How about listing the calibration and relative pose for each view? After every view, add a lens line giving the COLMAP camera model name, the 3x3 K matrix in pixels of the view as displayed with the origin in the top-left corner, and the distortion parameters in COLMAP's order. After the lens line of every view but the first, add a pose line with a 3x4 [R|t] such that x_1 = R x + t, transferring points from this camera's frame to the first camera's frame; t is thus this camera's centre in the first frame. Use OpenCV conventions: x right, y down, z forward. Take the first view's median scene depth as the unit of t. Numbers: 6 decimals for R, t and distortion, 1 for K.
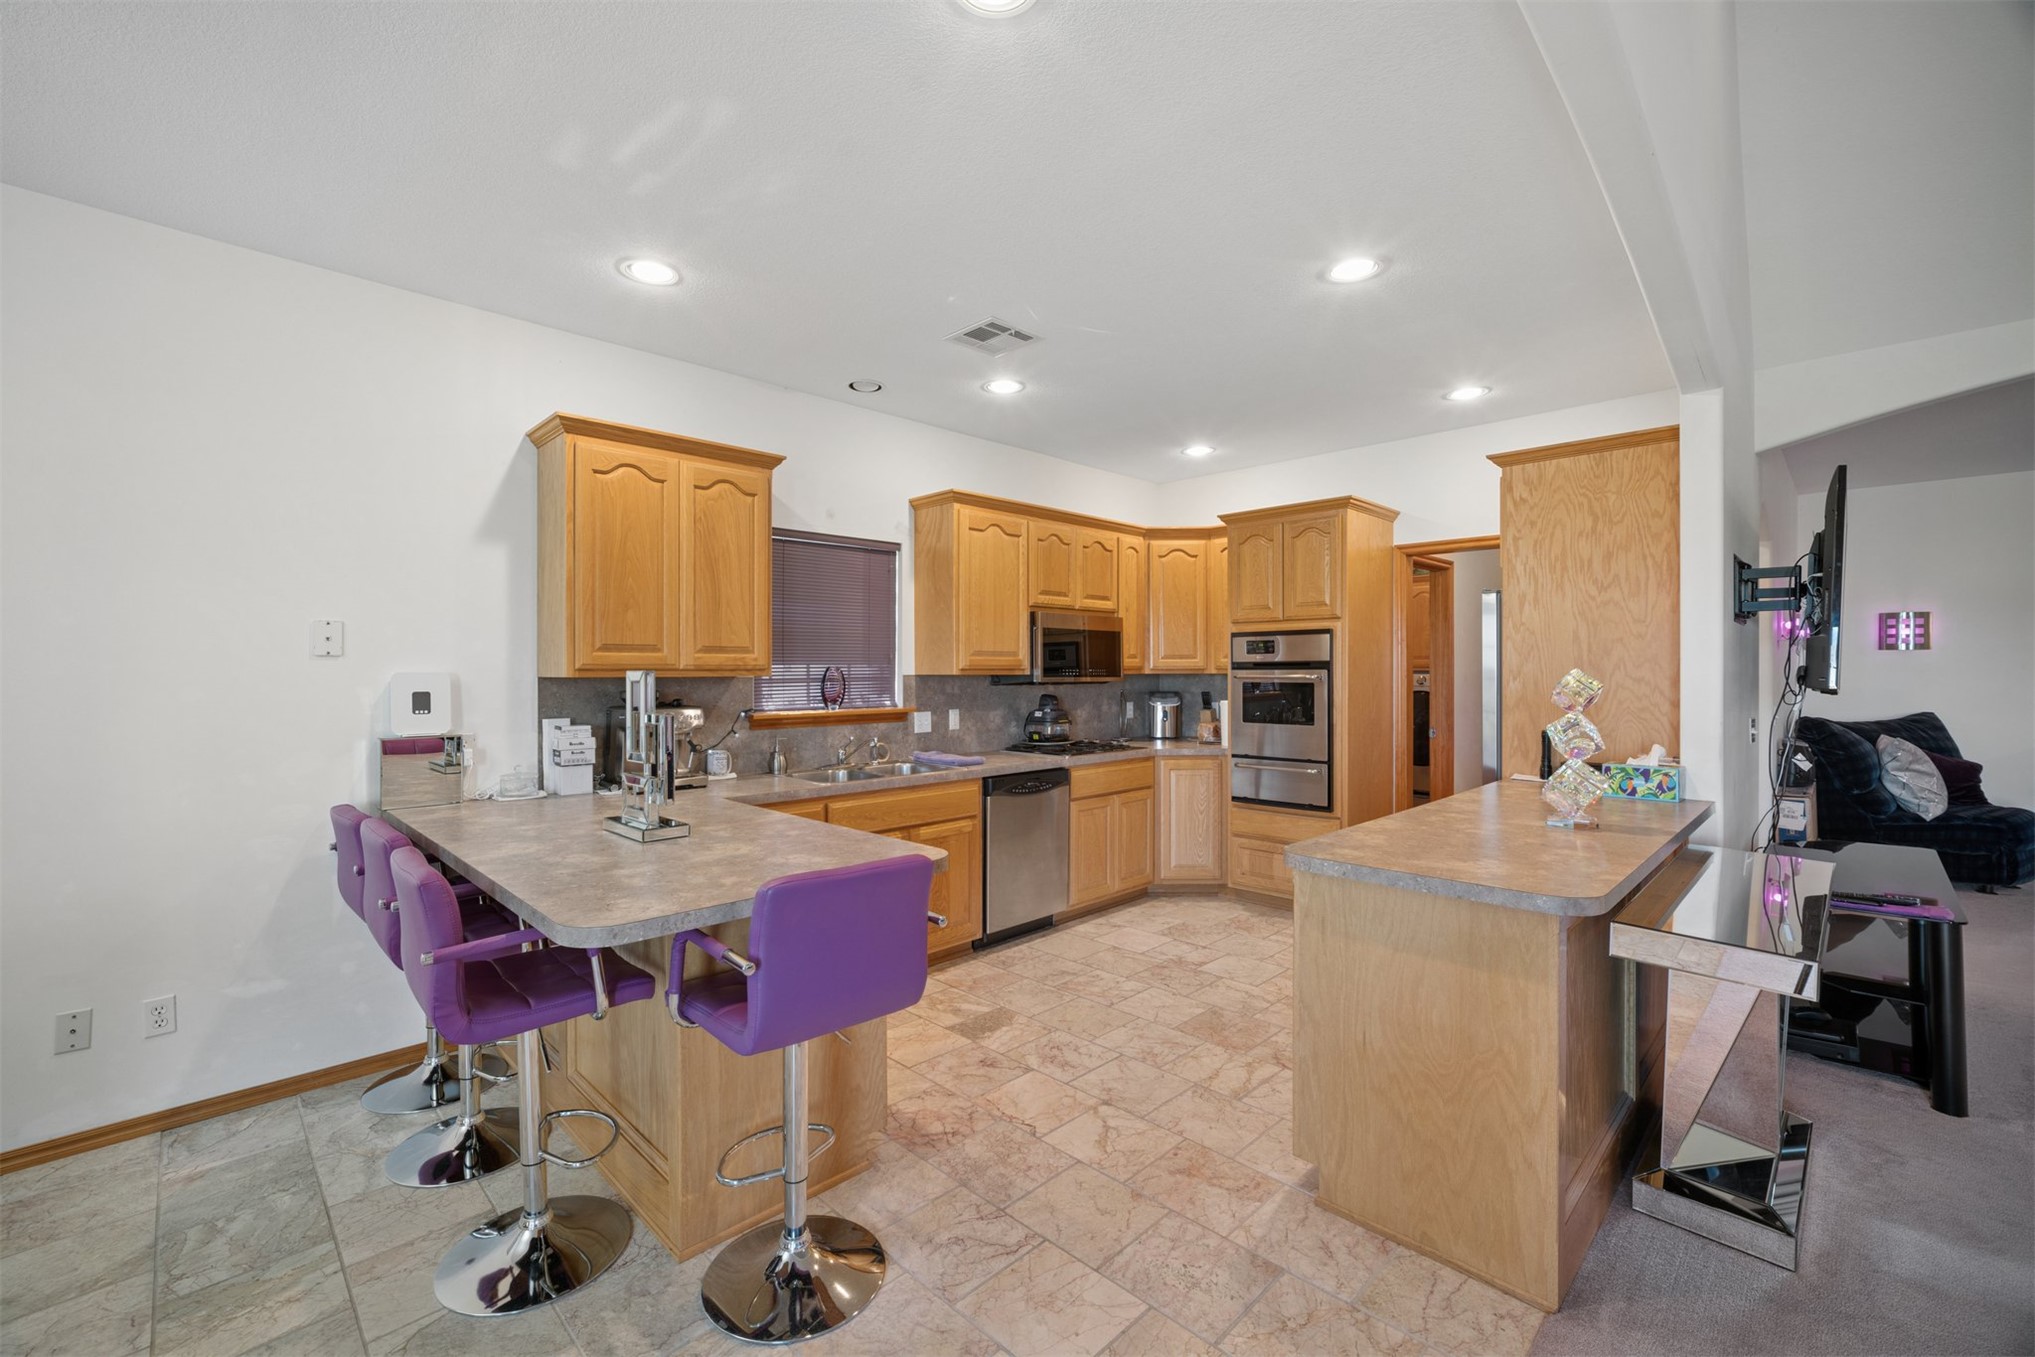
lens RADIAL K [[847.4, 0, 1003.7], [0, 847.4, 669.4], [0, 0, 1]] dist [-0.022313, 0.010467]
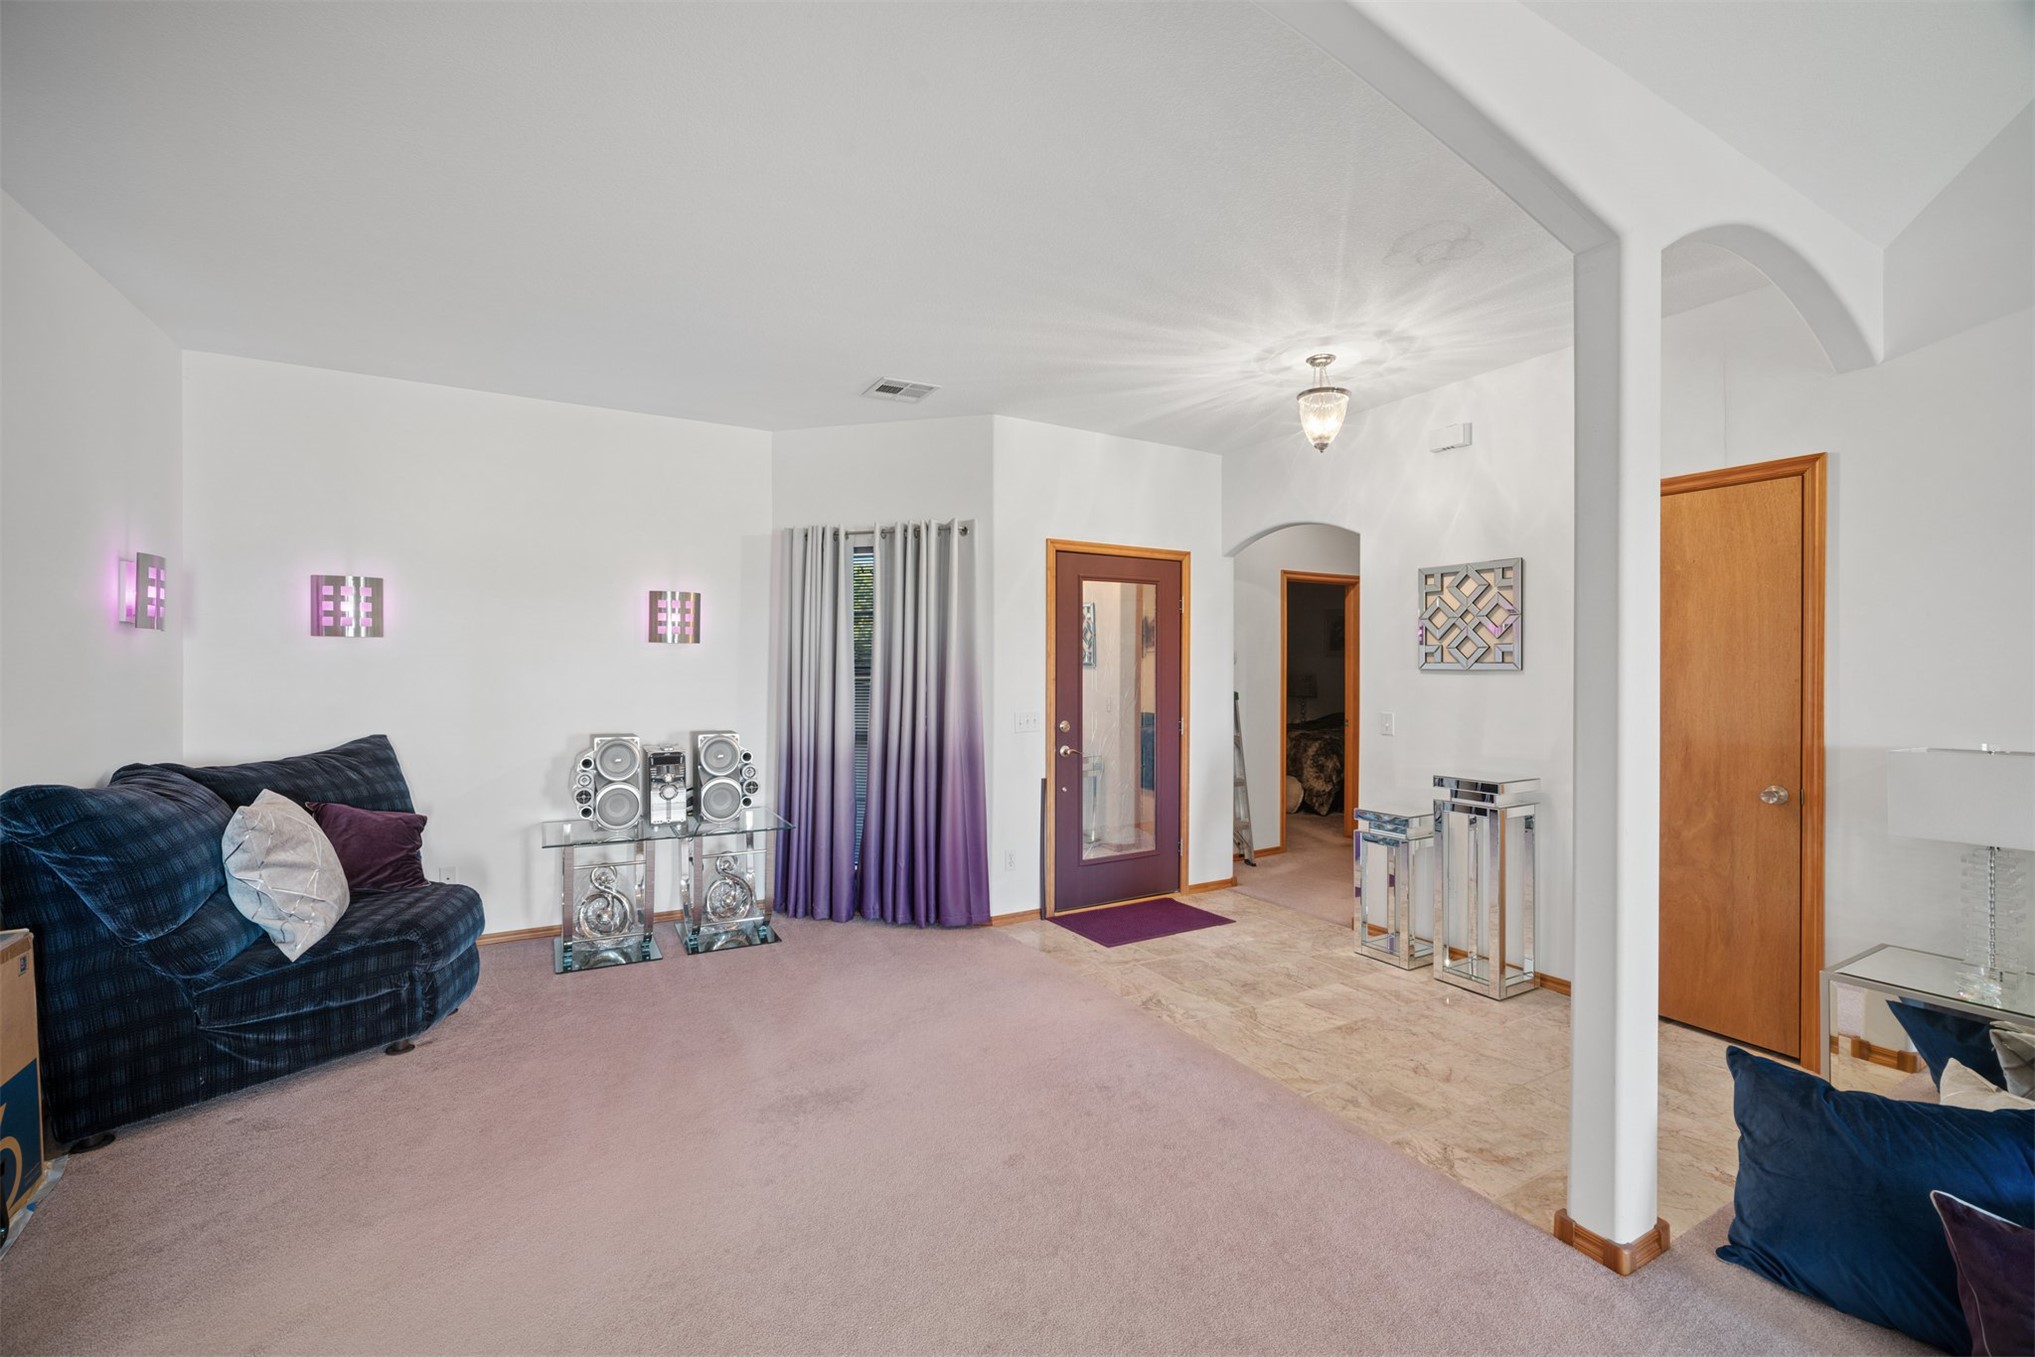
lens RADIAL K [[847.4, 0, 1003.7], [0, 847.4, 669.4], [0, 0, 1]] dist [-0.022313, 0.010467]
pose [[0.257036, -0.006454, 0.966380, 0.795105], [-0.000479, 0.999977, 0.006806, -0.004414], [-0.966402, -0.002213, 0.257027, 0.489440]]
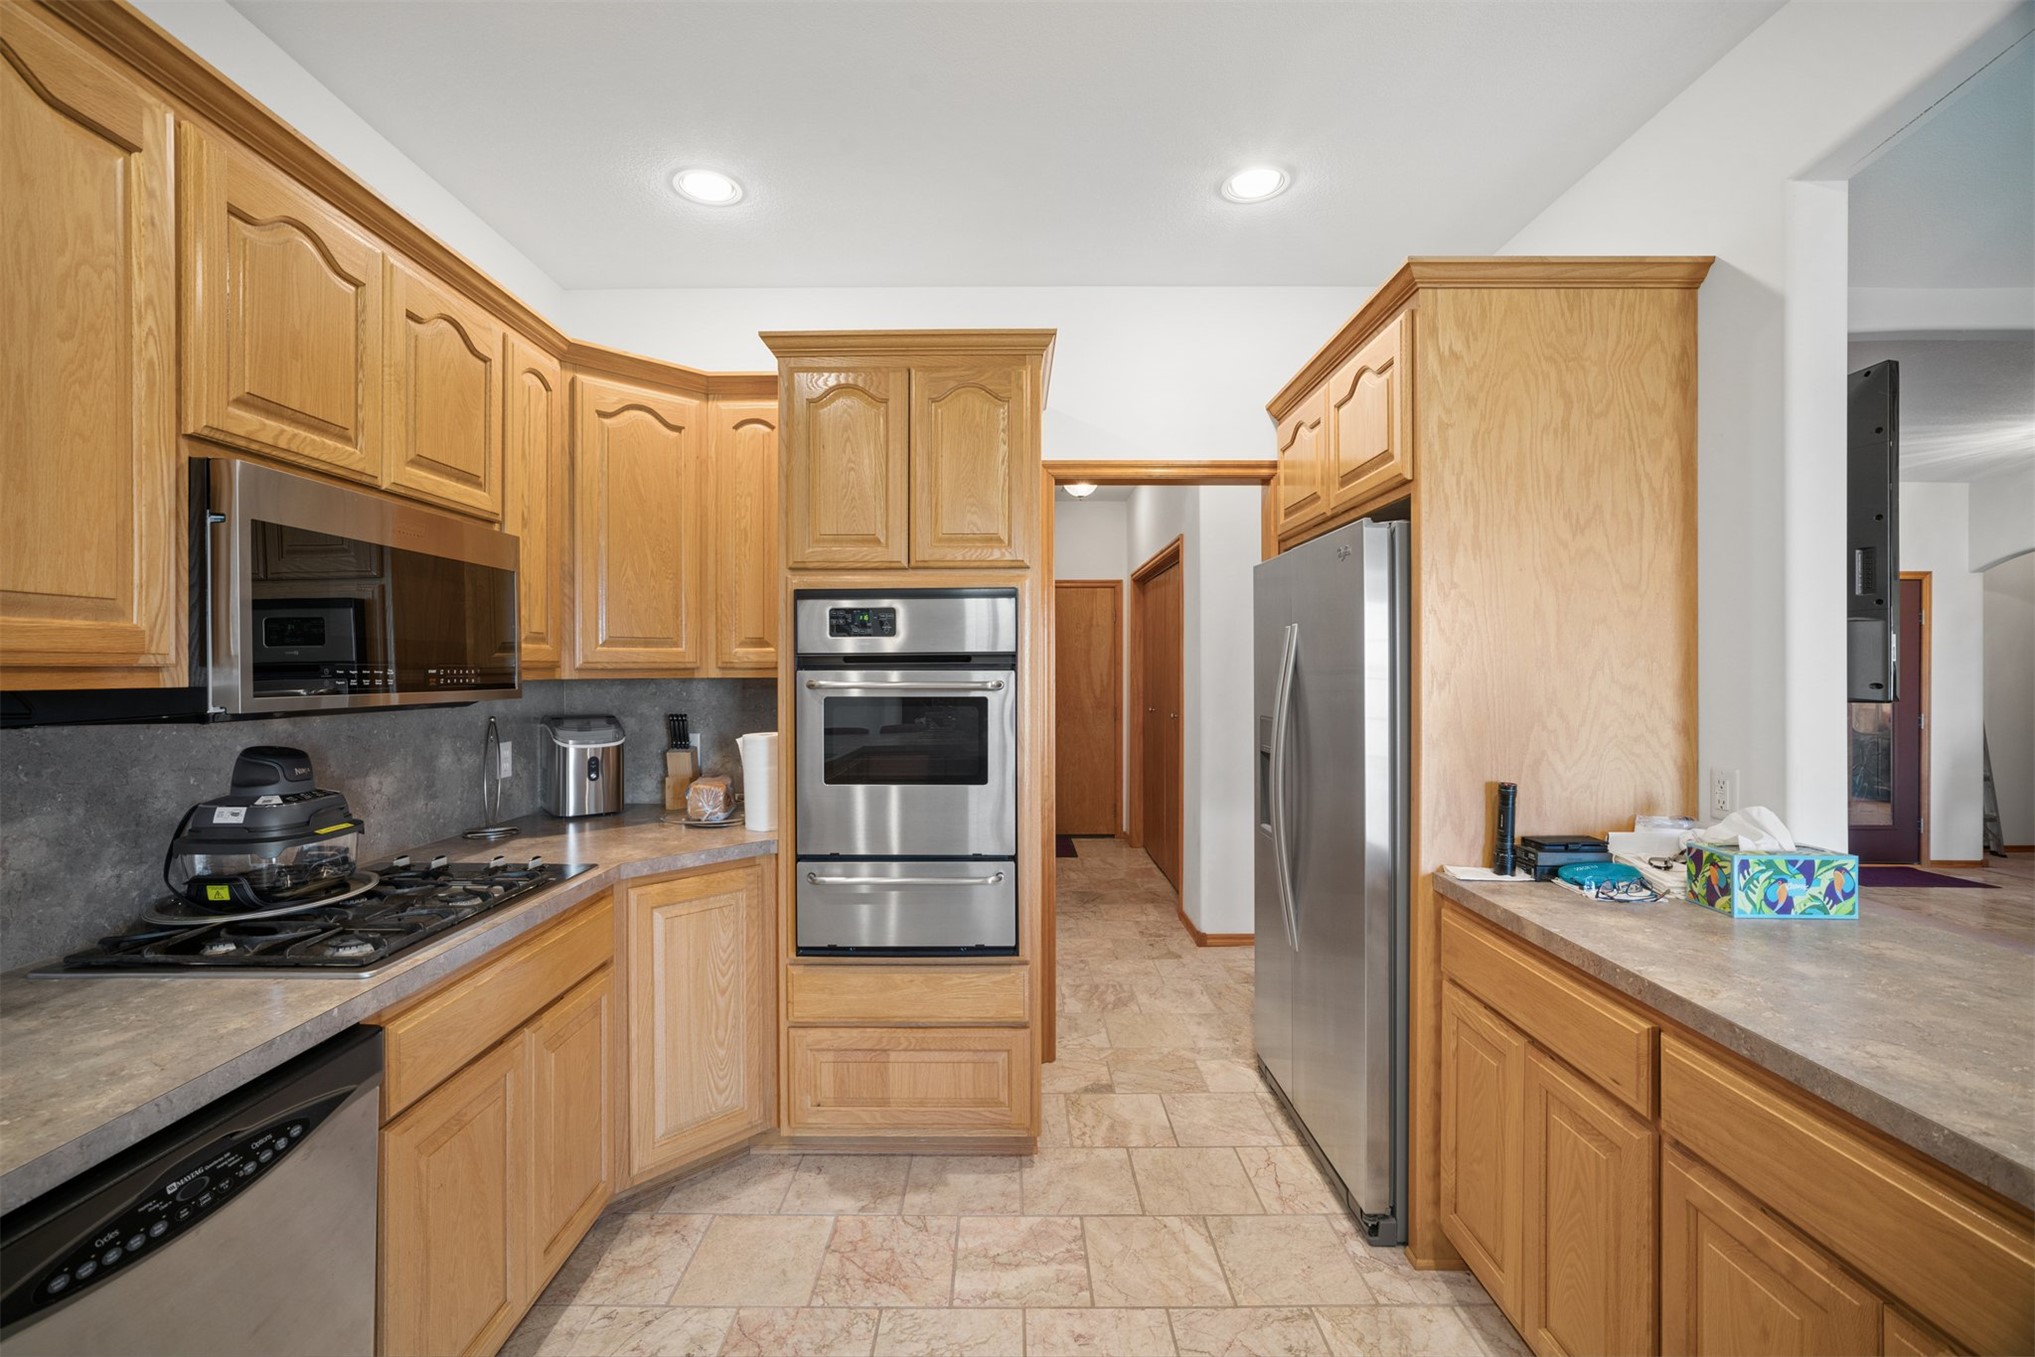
lens RADIAL K [[847.4, 0, 1003.7], [0, 847.4, 669.4], [0, 0, 1]] dist [-0.022313, 0.010467]
pose [[0.705792, 0.001083, 0.708418, 0.025906], [-0.000993, 0.999999, -0.000539, 0.000128], [-0.708418, -0.000323, 0.705793, 0.641265]]
